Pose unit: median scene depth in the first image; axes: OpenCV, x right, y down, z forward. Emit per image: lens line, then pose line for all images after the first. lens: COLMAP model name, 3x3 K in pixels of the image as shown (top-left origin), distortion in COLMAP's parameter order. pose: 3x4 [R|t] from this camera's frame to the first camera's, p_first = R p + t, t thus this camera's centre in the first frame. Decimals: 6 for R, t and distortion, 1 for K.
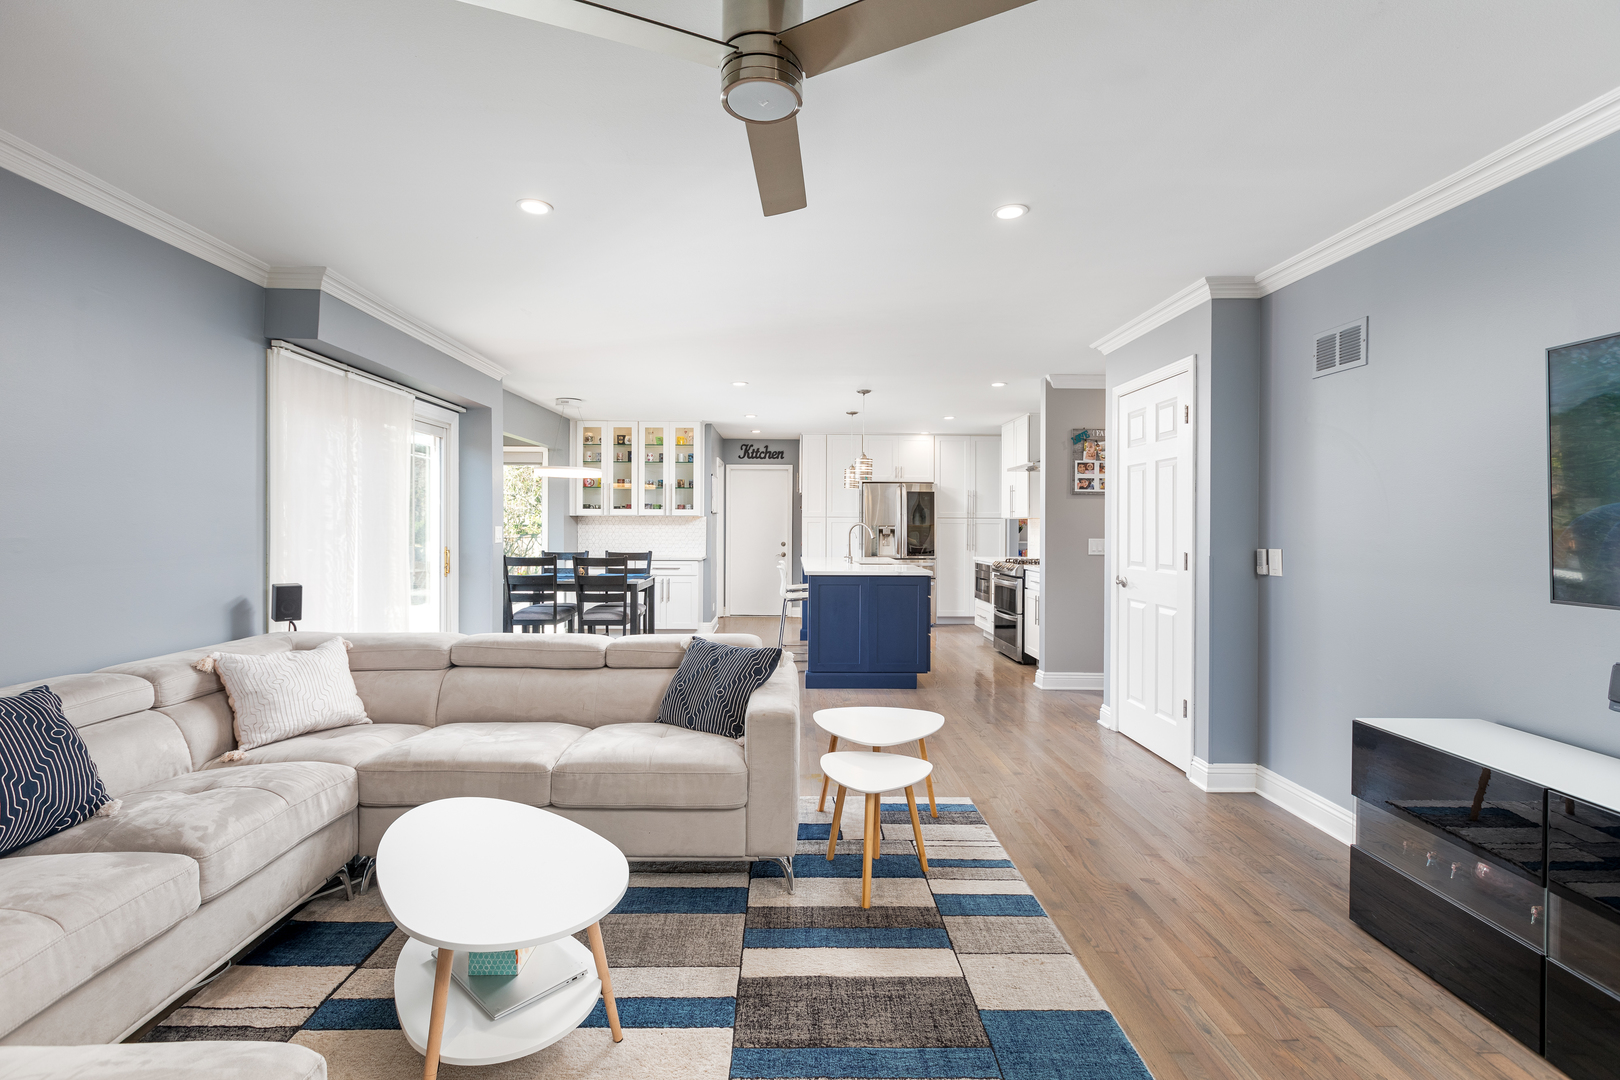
lens RADIAL K [[741.5, 0, 810.4], [0, 741.5, 518.7], [0, 0, 1]] dist [0.004524, -0.000626]
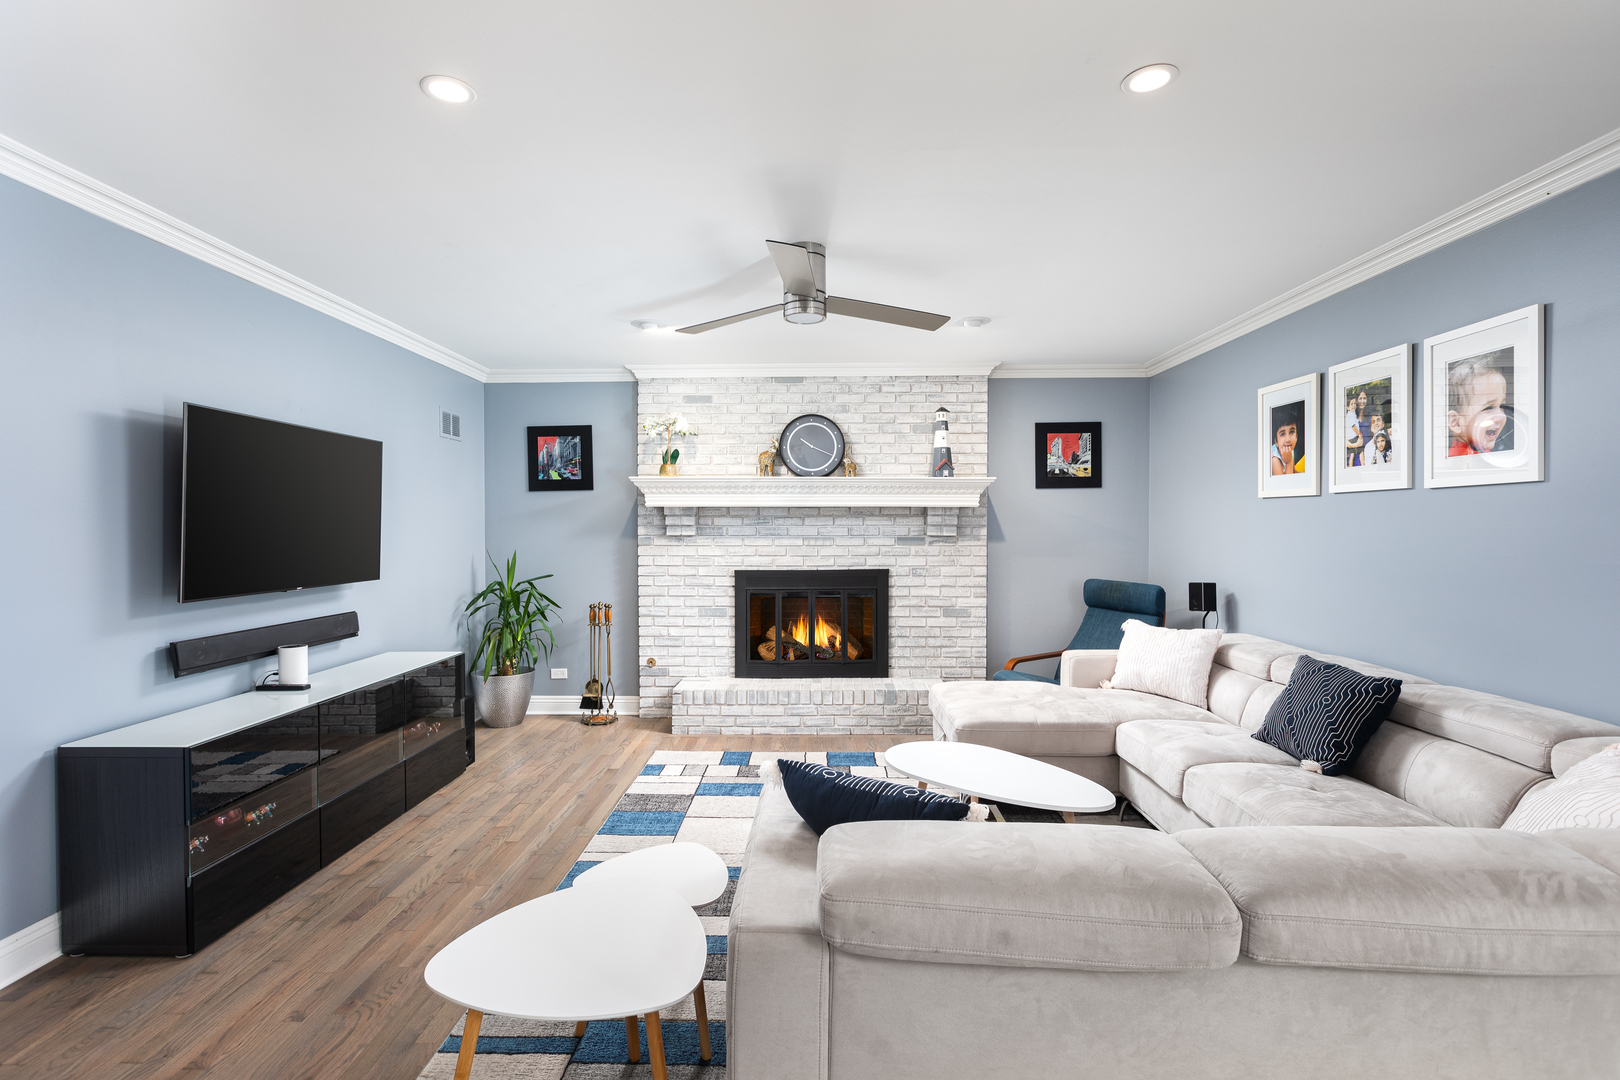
lens RADIAL K [[774.5, 0, 809.5], [0, 774.5, 535.2], [0, 0, 1]] dist [0.008010, 0.003426]
pose [[-0.999501, -0.003877, 0.031363, -0.065476], [-0.003816, 0.999991, 0.002018, -0.005493], [-0.031371, 0.001897, -0.999506, 1.342781]]
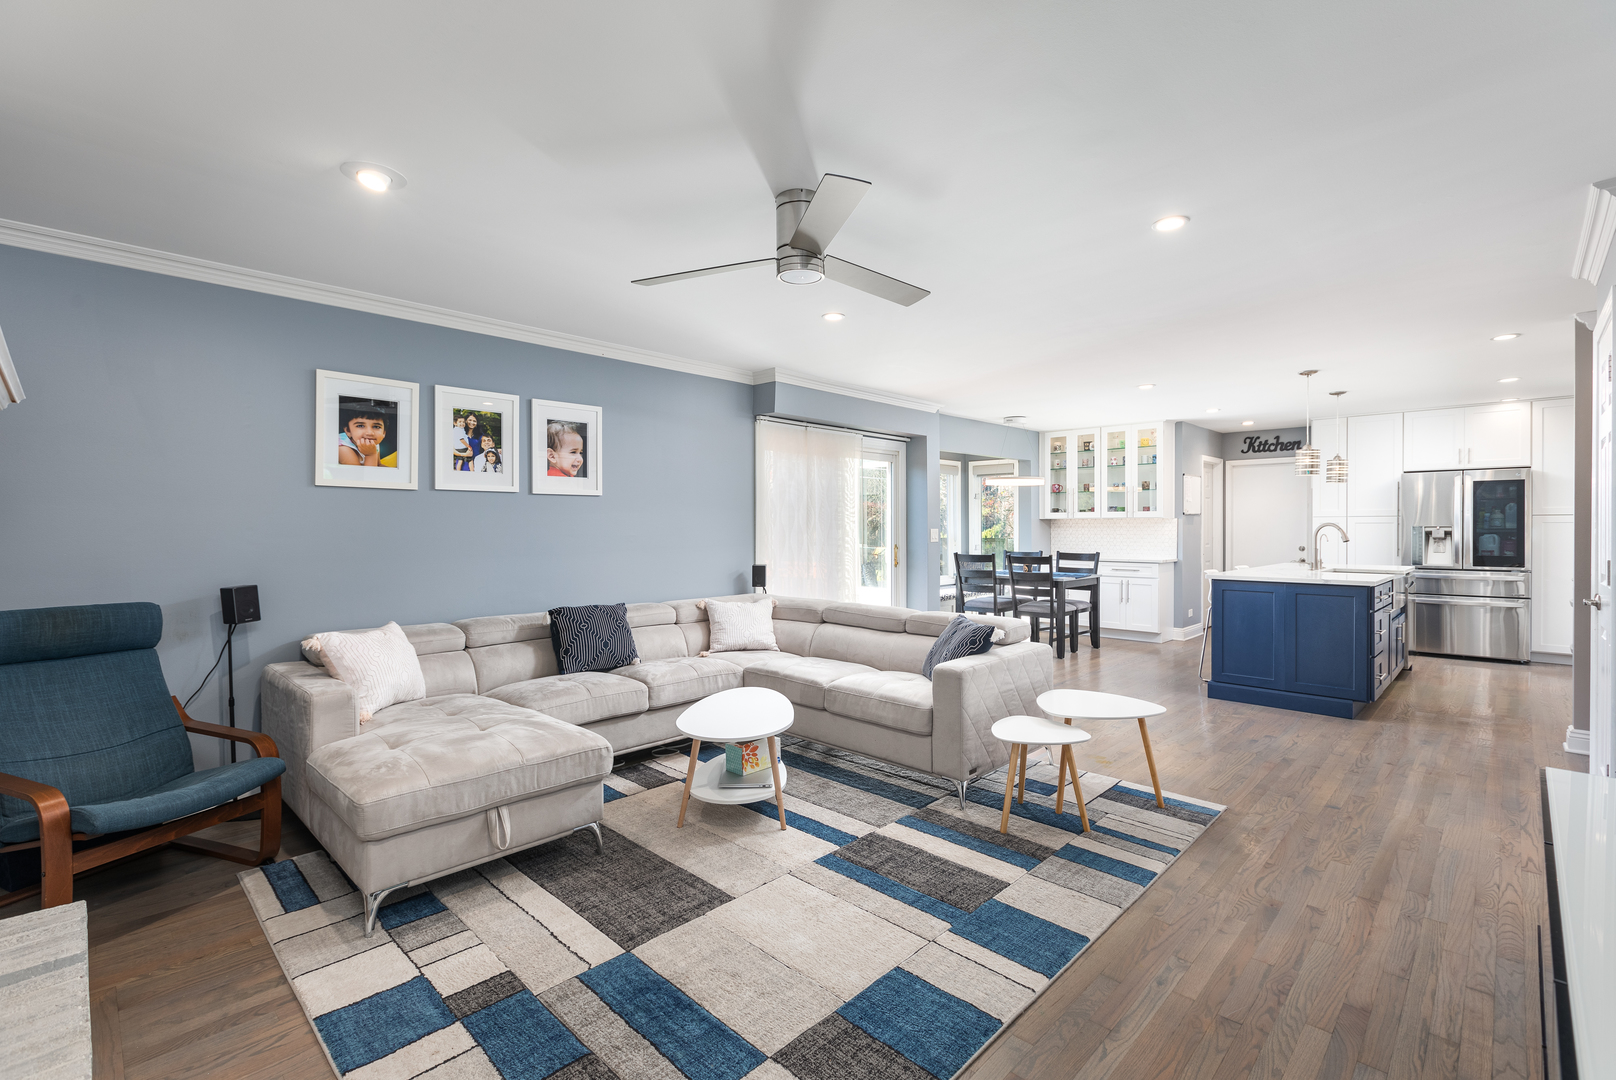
lens RADIAL K [[739.7, 0, 789.0], [0, 739.7, 532.1], [0, 0, 1]] dist [0.004524, -0.000626]
pose [[0.690303, -0.000150, -0.723520, 0.507706], [0.010554, 0.999896, 0.009862, 0.000953], [0.723443, -0.014443, 0.690233, -0.079977]]
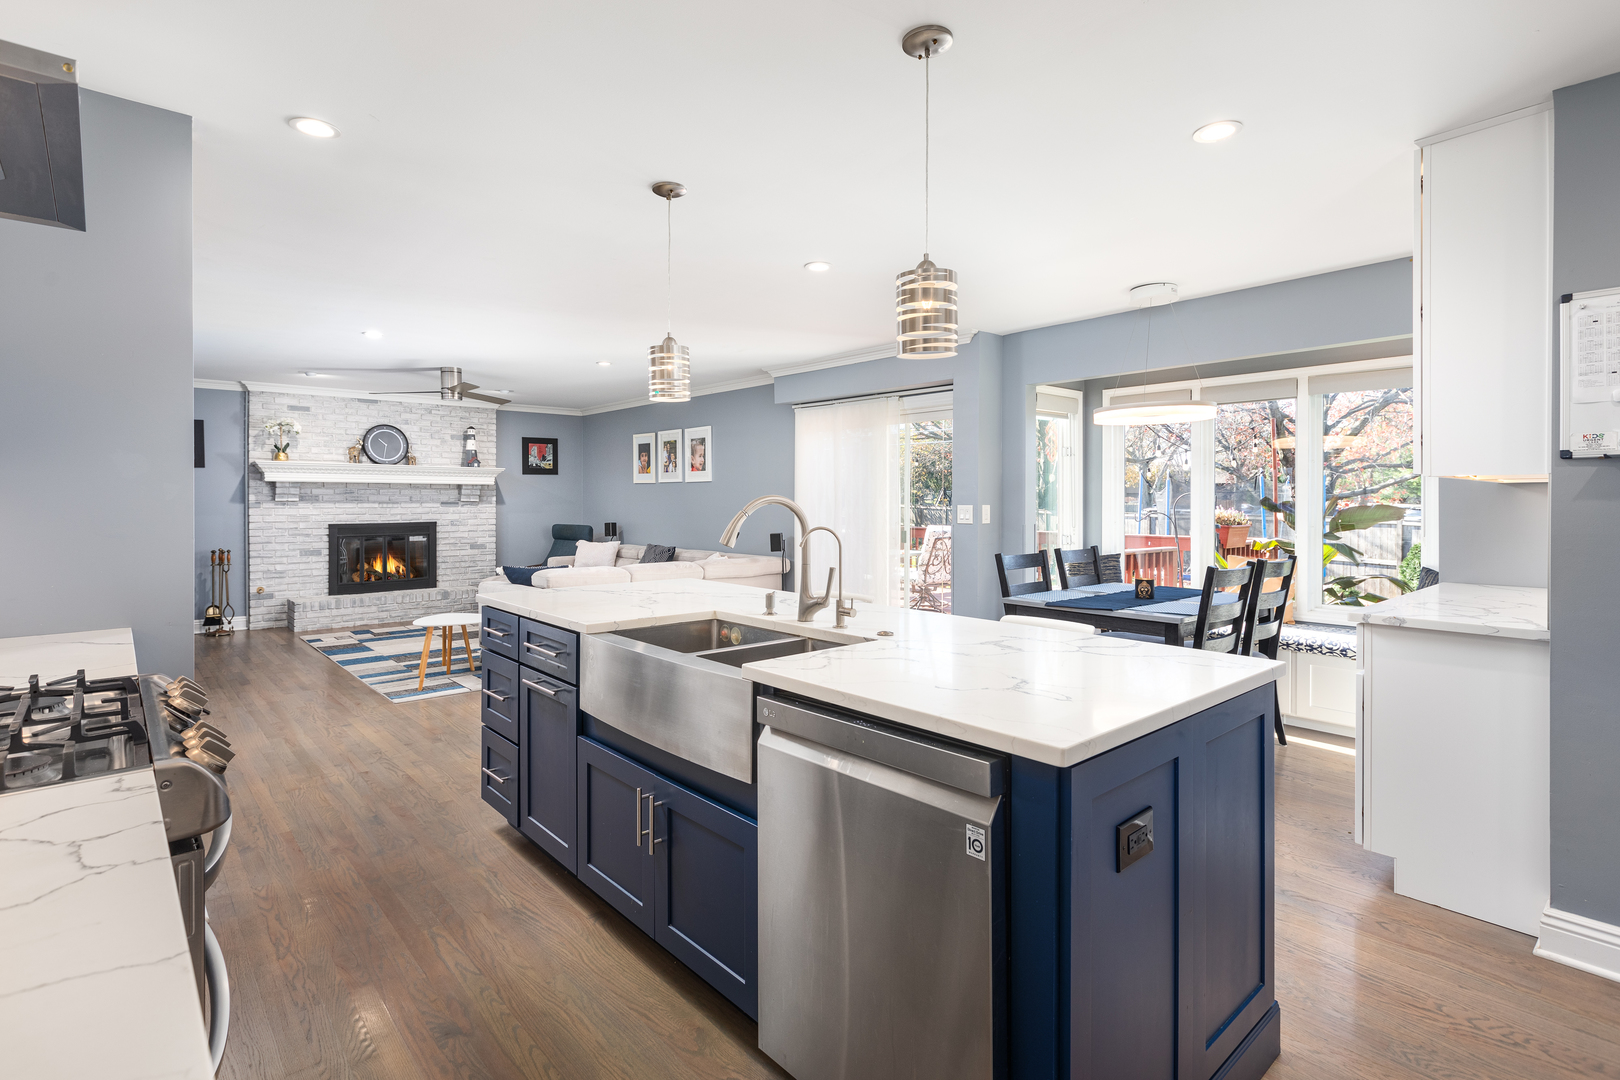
lens RADIAL K [[761.4, 0, 784.8], [0, 761.4, 503.1], [0, 0, 1]] dist [-0.000347, 0.001207]
pose [[-0.771041, -0.001416, -0.636784, 0.536718], [0.001884, 0.999988, -0.004505, 0.018030], [0.636783, -0.004673, -0.771029, 2.454764]]
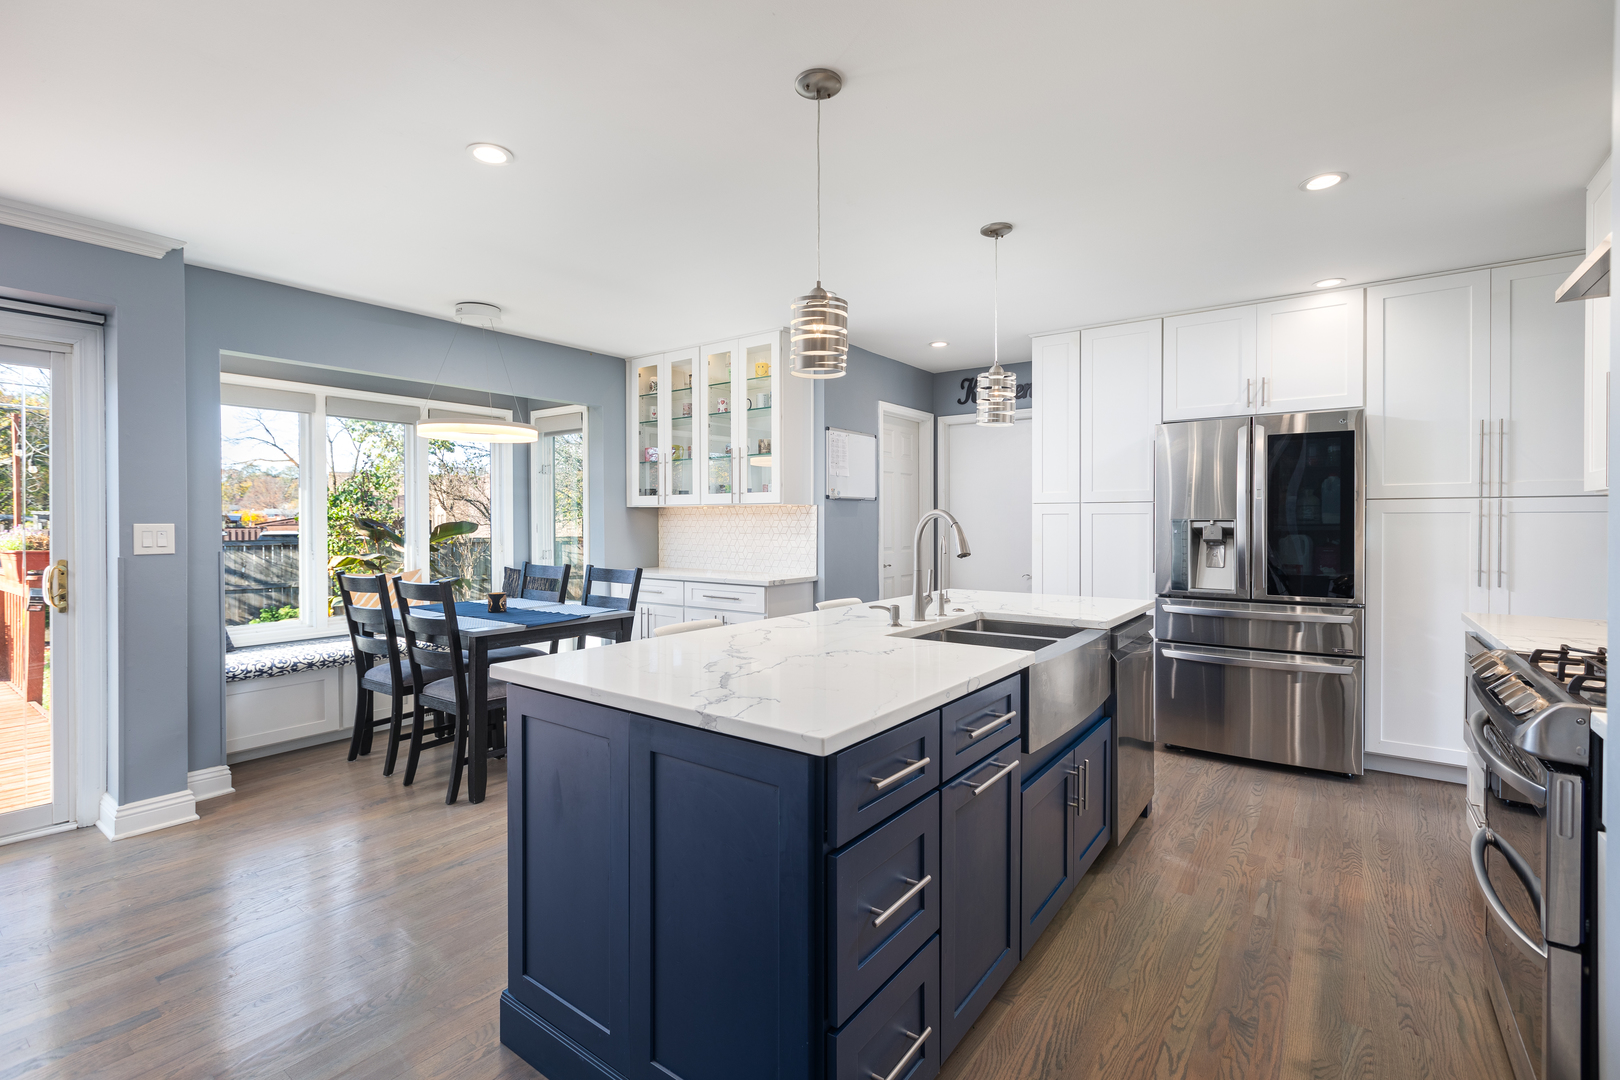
lens RADIAL K [[741.5, 0, 796.9], [0, 741.5, 526.7], [0, 0, 1]] dist [0.004524, -0.000626]
pose [[0.784212, -0.001126, -0.620491, 0.465859], [0.010754, 0.999873, 0.011776, 0.014642], [0.620399, -0.015908, 0.784125, 1.351650]]
